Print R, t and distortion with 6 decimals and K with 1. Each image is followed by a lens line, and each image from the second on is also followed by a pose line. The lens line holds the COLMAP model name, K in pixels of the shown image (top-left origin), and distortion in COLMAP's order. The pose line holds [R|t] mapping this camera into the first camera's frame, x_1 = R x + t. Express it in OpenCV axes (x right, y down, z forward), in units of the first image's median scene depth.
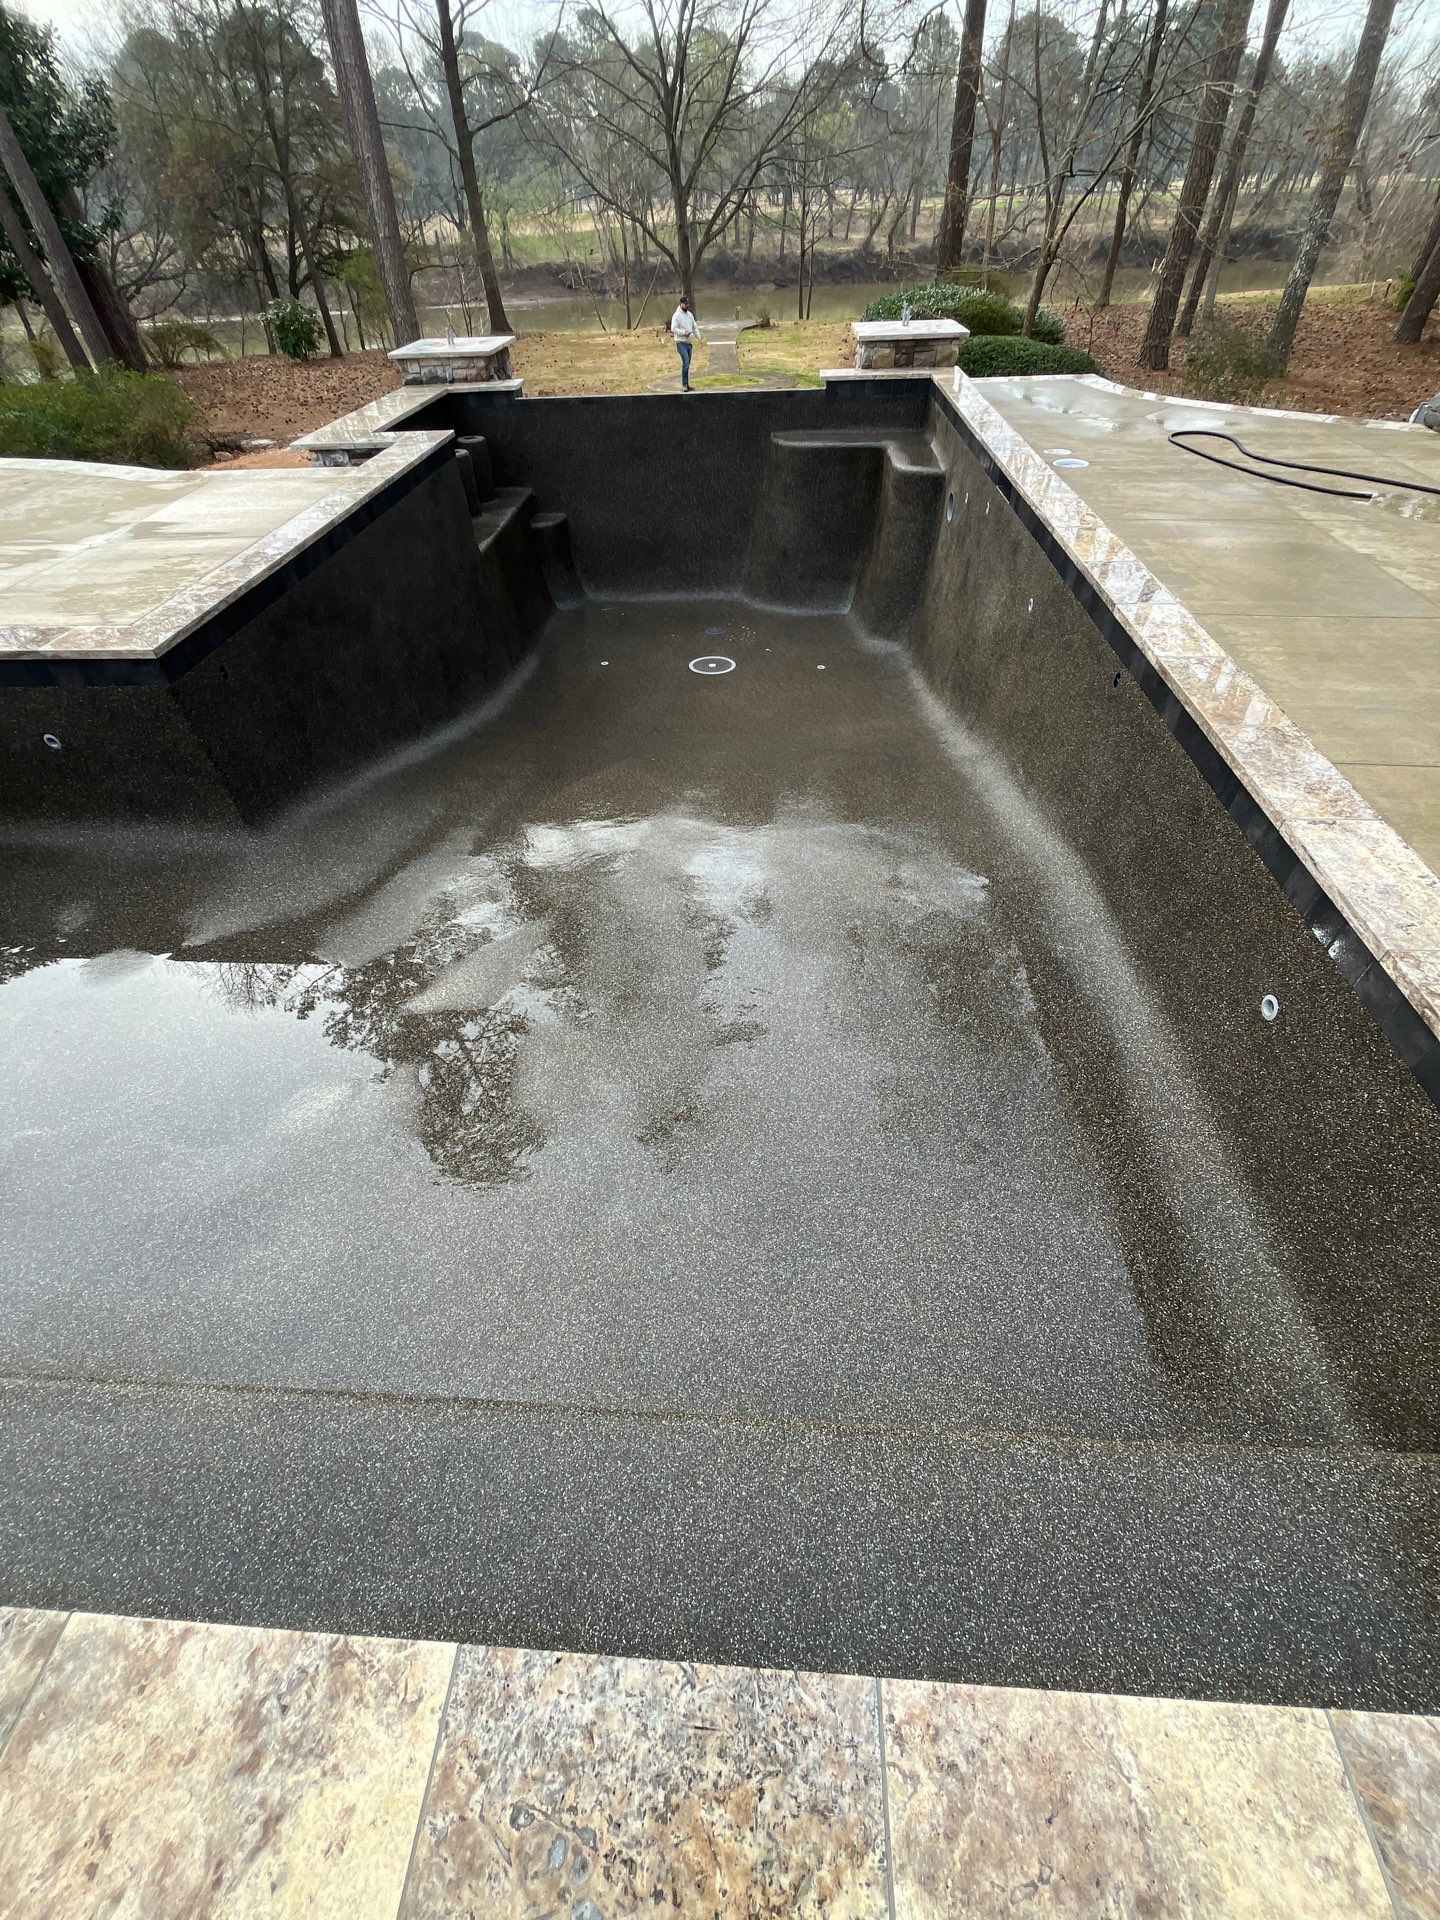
lens RADIAL K [[769.4, 0, 721.5], [0, 769.4, 965.2], [0, 0, 1]] dist [-0.005176, 0.000082]
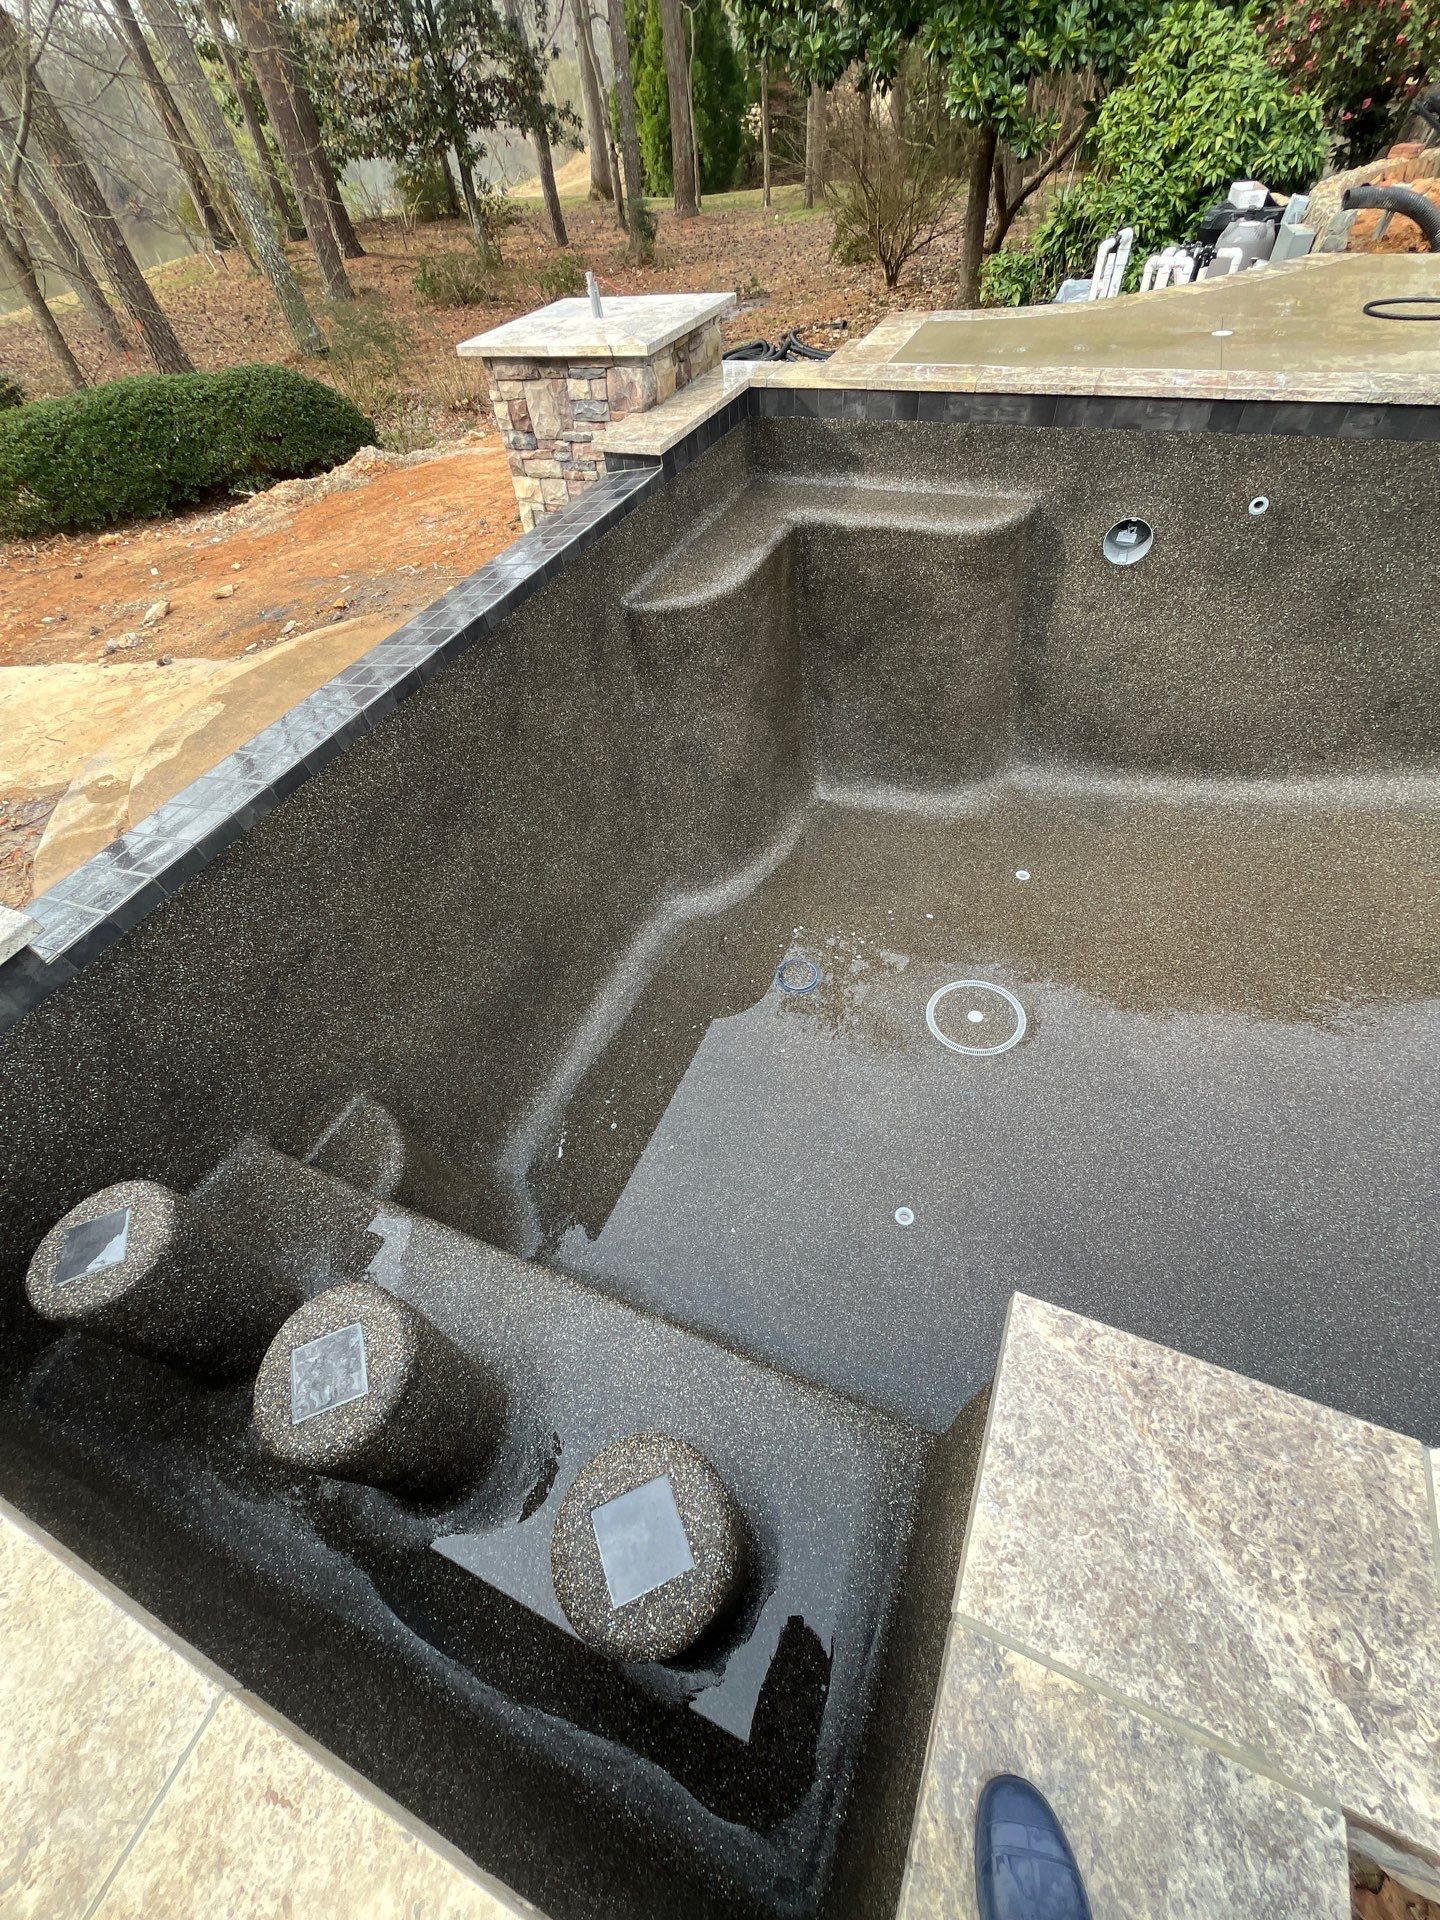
lens RADIAL K [[769.4, 0, 723.5], [0, 769.4, 963.8], [0, 0, 1]] dist [-0.005176, 0.000082]
pose [[0.342157, -0.711149, 0.614163, -0.339893], [0.712726, 0.622355, 0.323567, -0.679317], [-0.612331, 0.327019, 0.719798, 0.733341]]
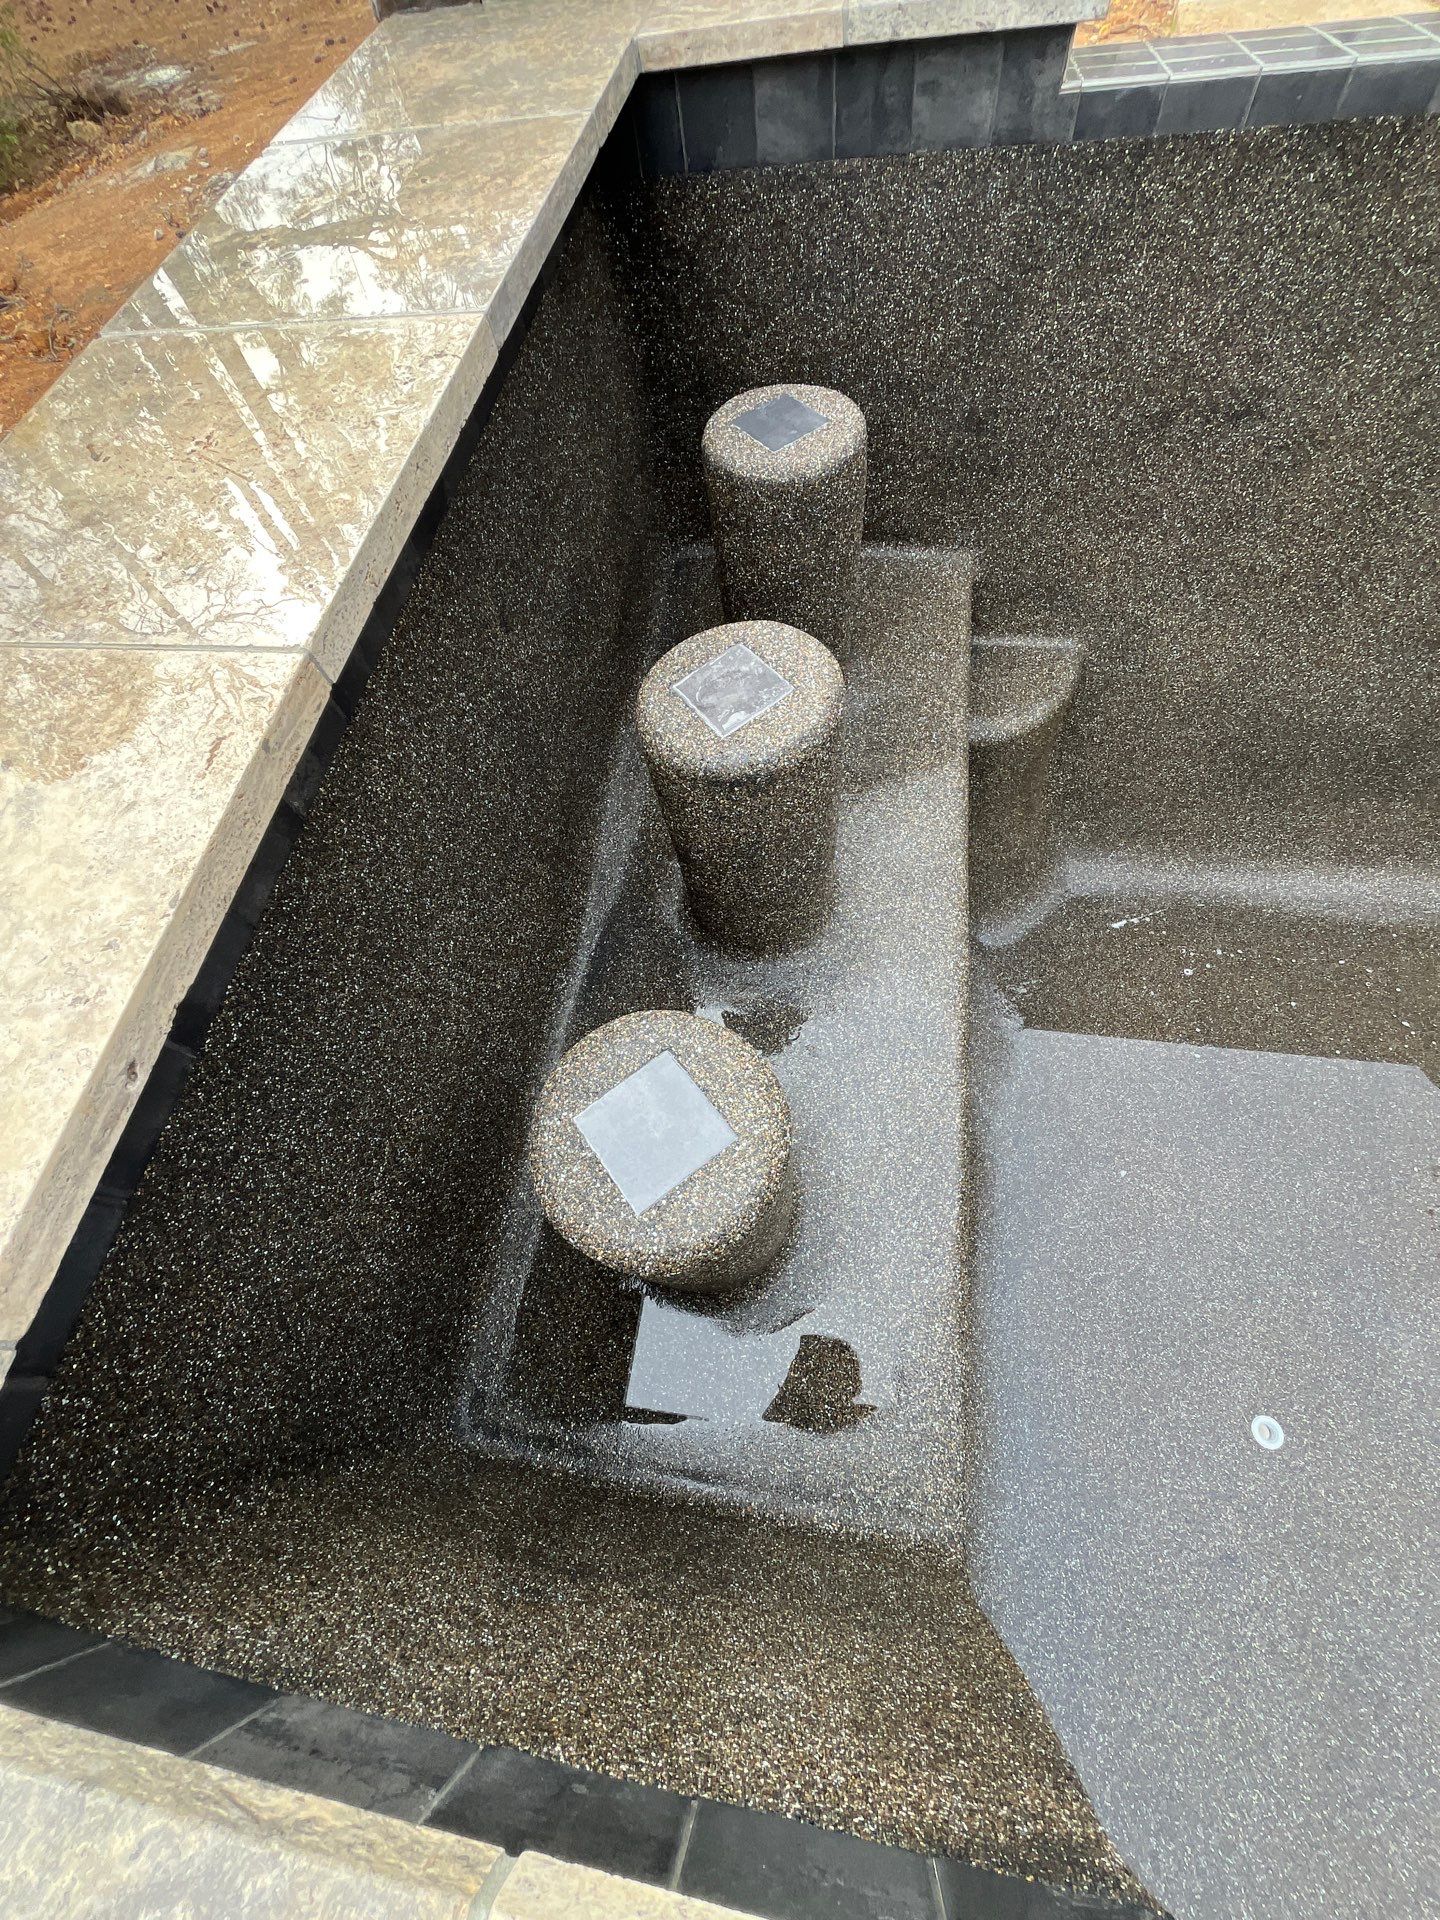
lens RADIAL K [[769.4, 0, 716.2], [0, 769.4, 966.8], [0, 0, 1]] dist [-0.005176, 0.000082]
pose [[0.992041, 0.048536, -0.116186, -0.314030], [-0.007400, 0.943601, 0.331003, -0.628215], [0.125698, -0.327509, 0.936449, 0.797592]]
